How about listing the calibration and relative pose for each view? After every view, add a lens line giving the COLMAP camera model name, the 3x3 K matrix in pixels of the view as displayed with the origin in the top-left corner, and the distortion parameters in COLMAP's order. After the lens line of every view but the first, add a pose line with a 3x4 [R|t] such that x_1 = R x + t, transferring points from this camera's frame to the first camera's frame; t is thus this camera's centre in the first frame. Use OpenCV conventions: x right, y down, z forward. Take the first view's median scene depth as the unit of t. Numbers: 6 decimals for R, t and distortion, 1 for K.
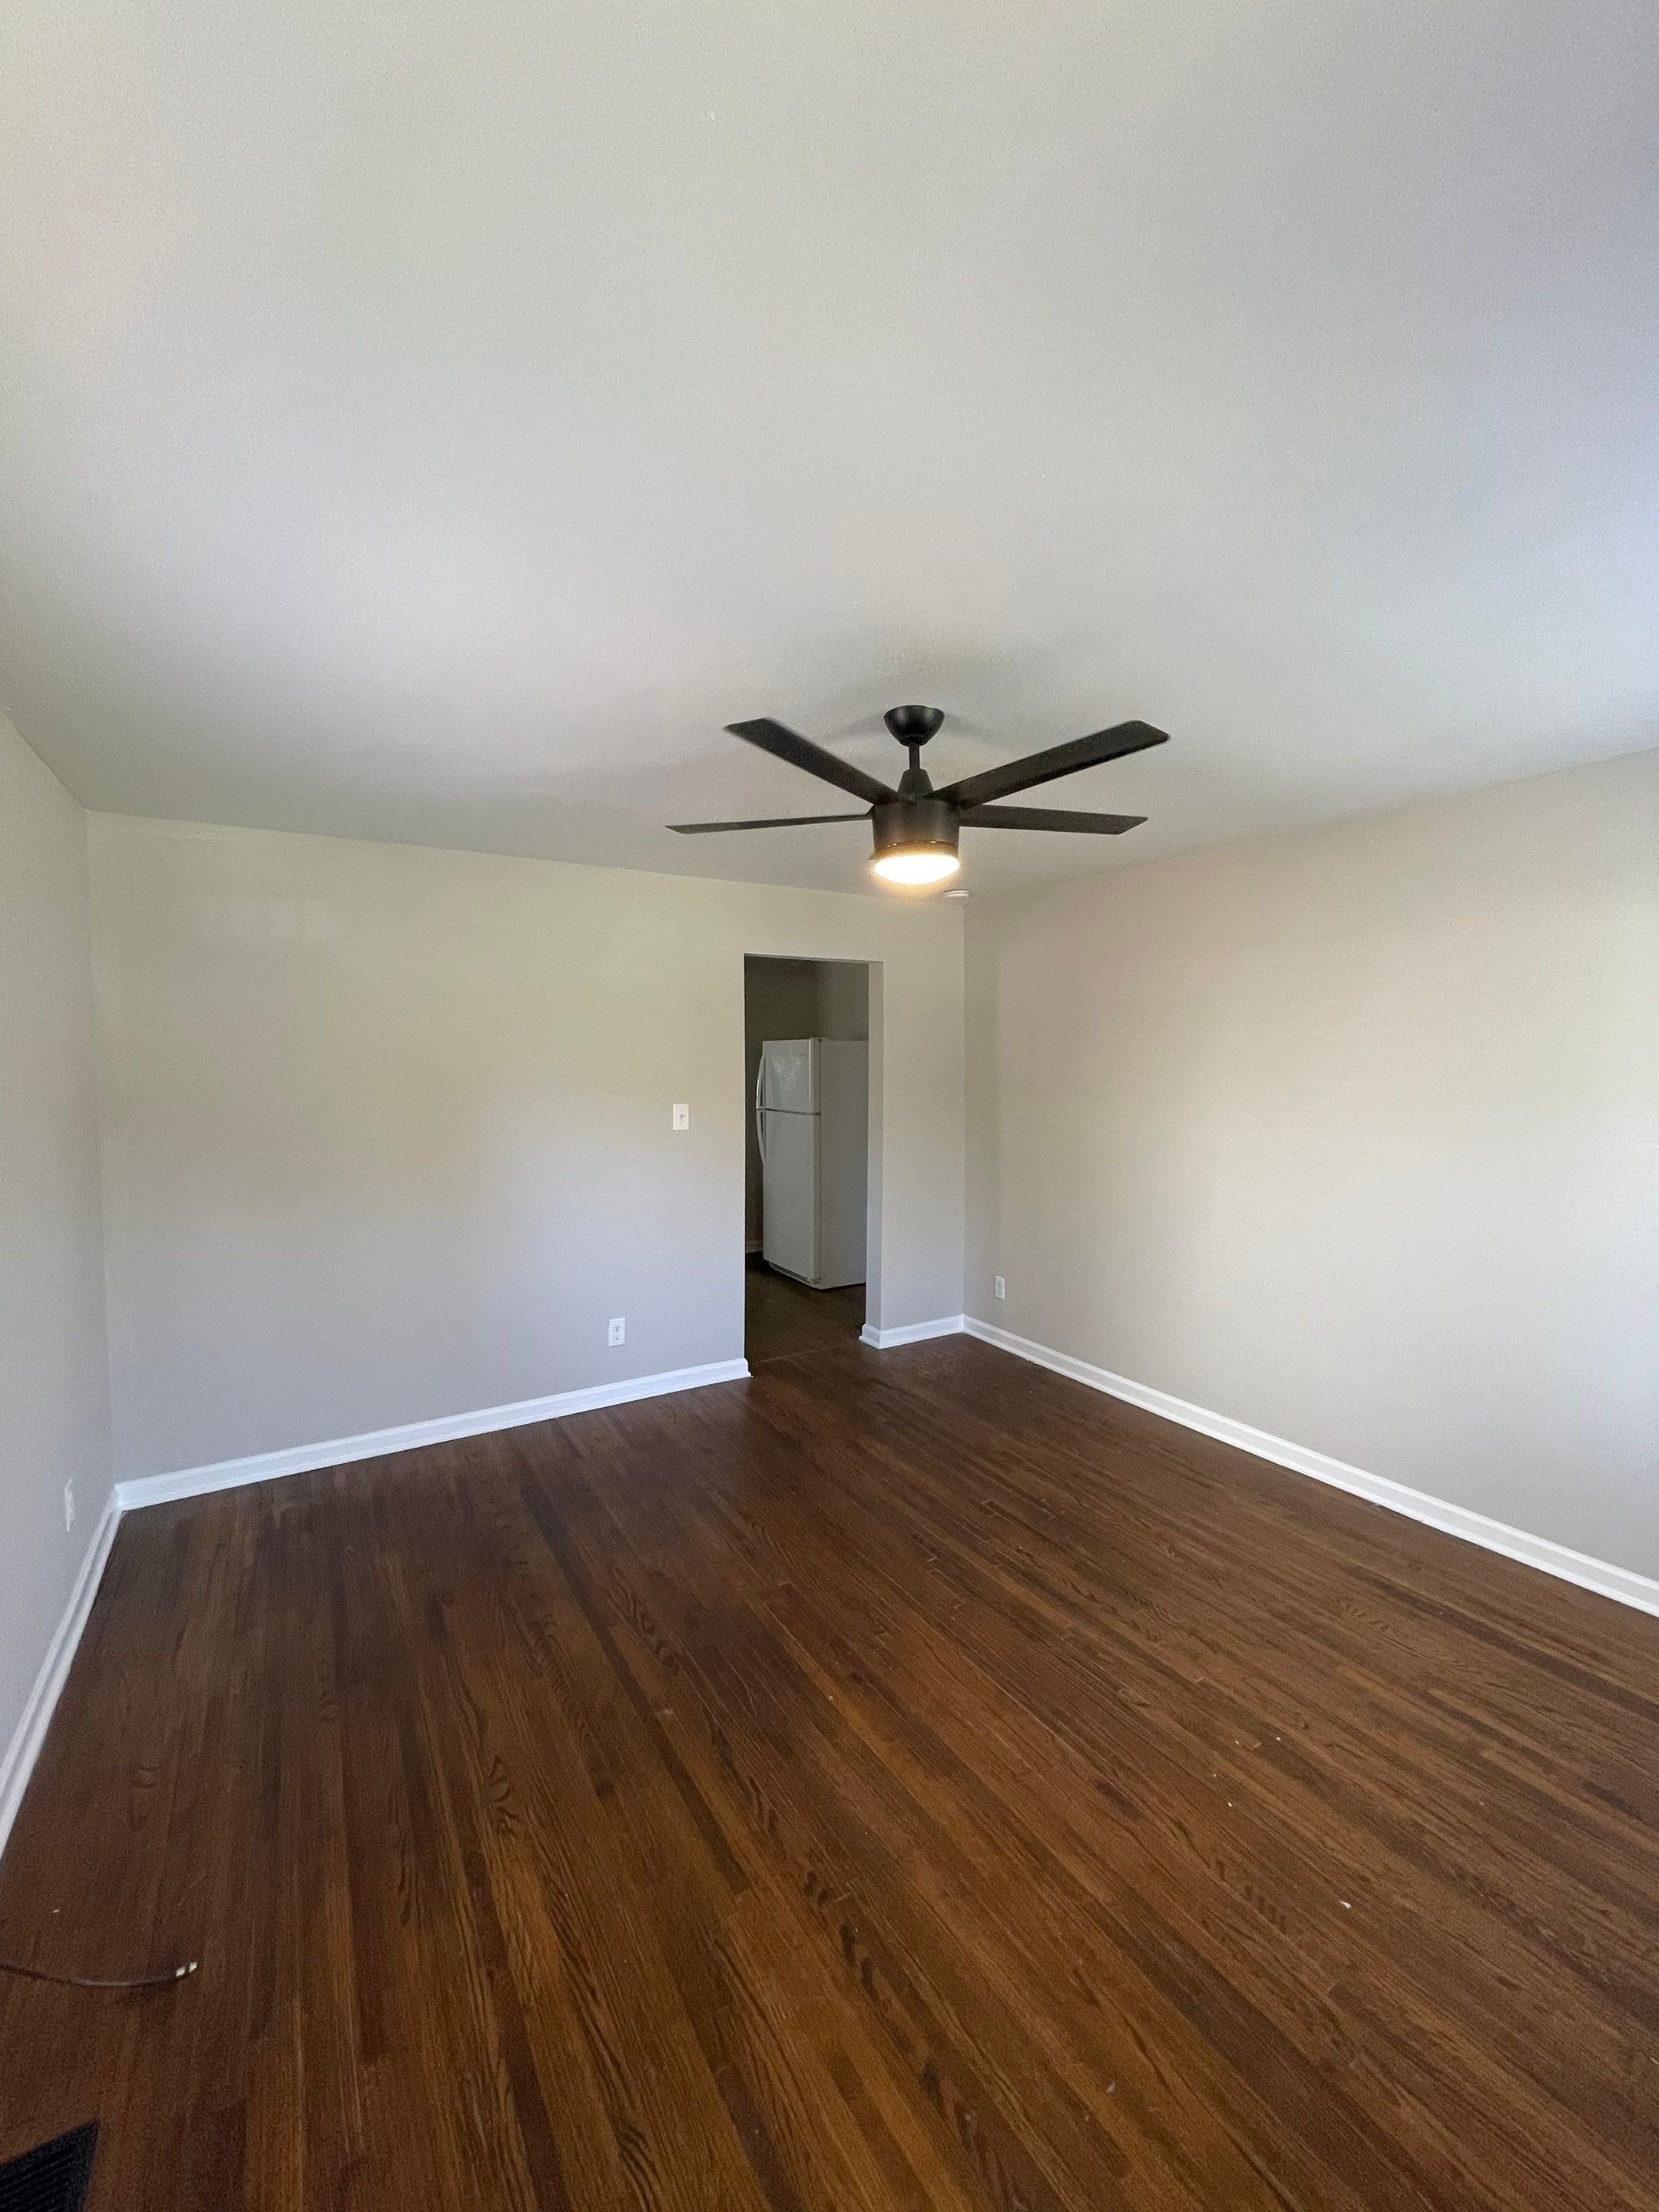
lens RADIAL K [[892.1, 0, 835.1], [0, 892.1, 1114.3], [0, 0, 1]] dist [-0.001758, 0.000186]
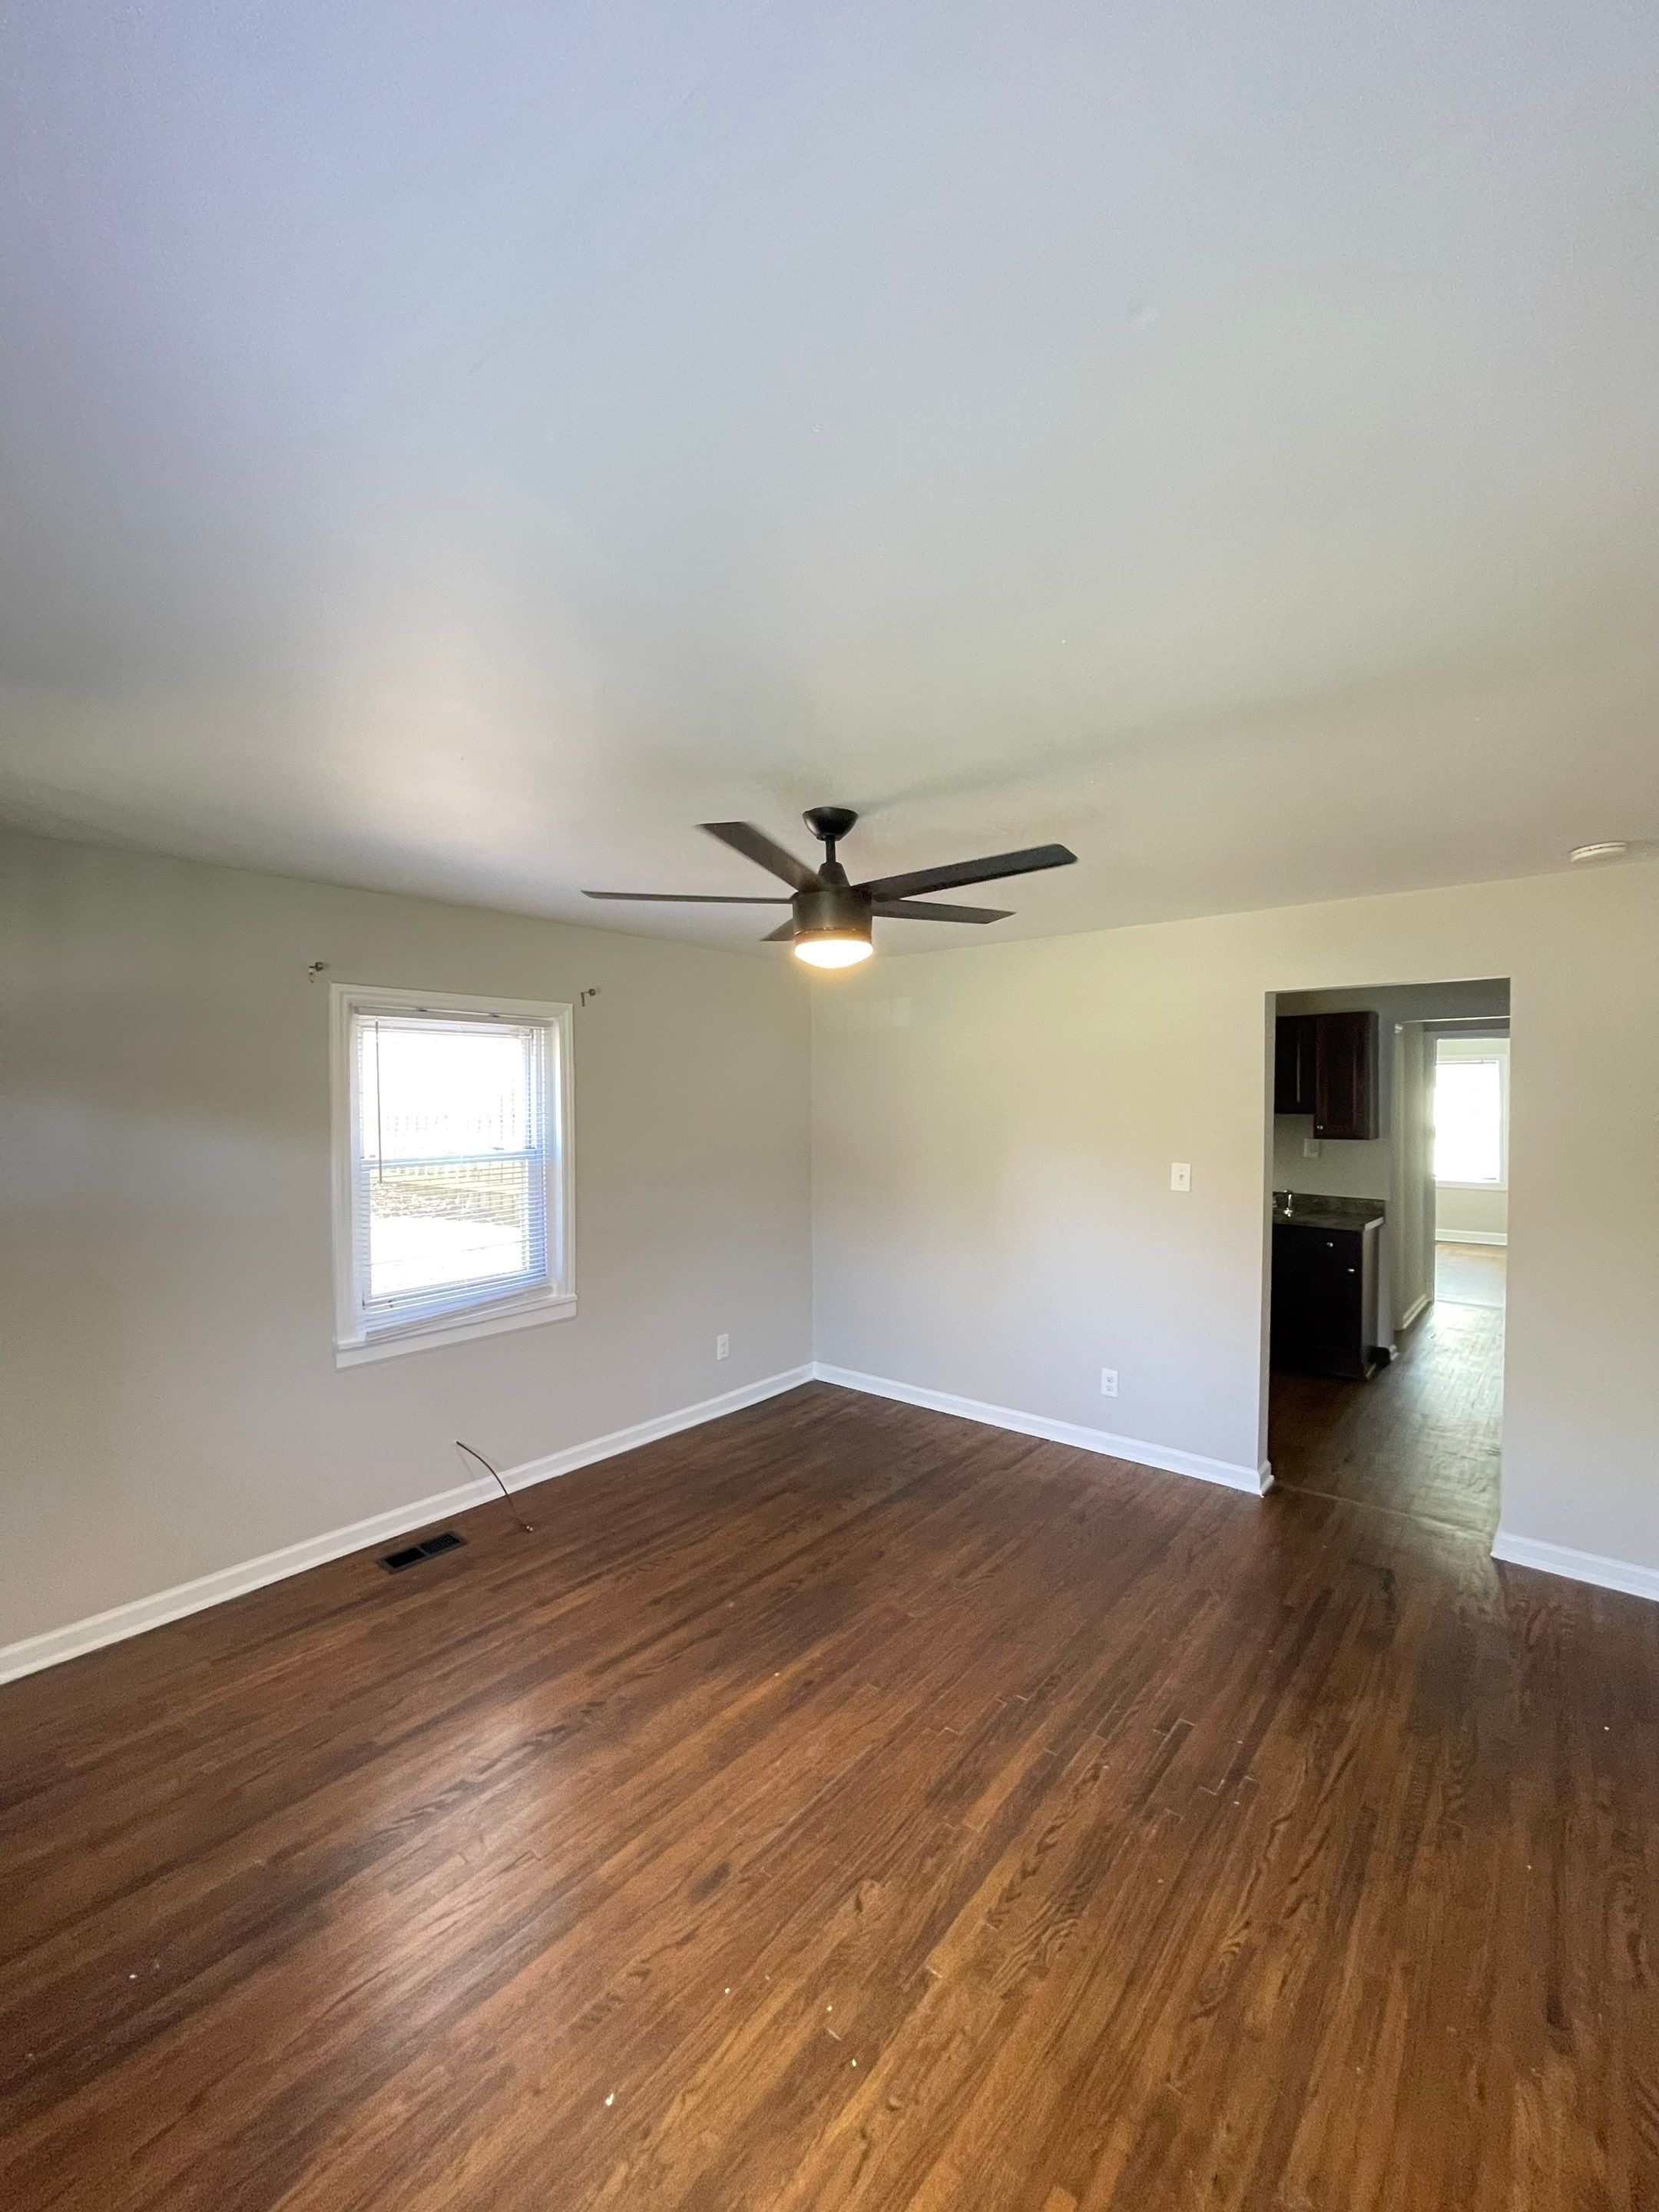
lens RADIAL K [[892.1, 0, 838.8], [0, 892.1, 1108.5], [0, 0, 1]] dist [-0.001758, 0.000186]
pose [[0.318226, 0.013809, -0.947914, 1.018435], [-0.054972, 0.998480, -0.003909, -0.077337], [0.946420, 0.053353, 0.318501, 0.607968]]
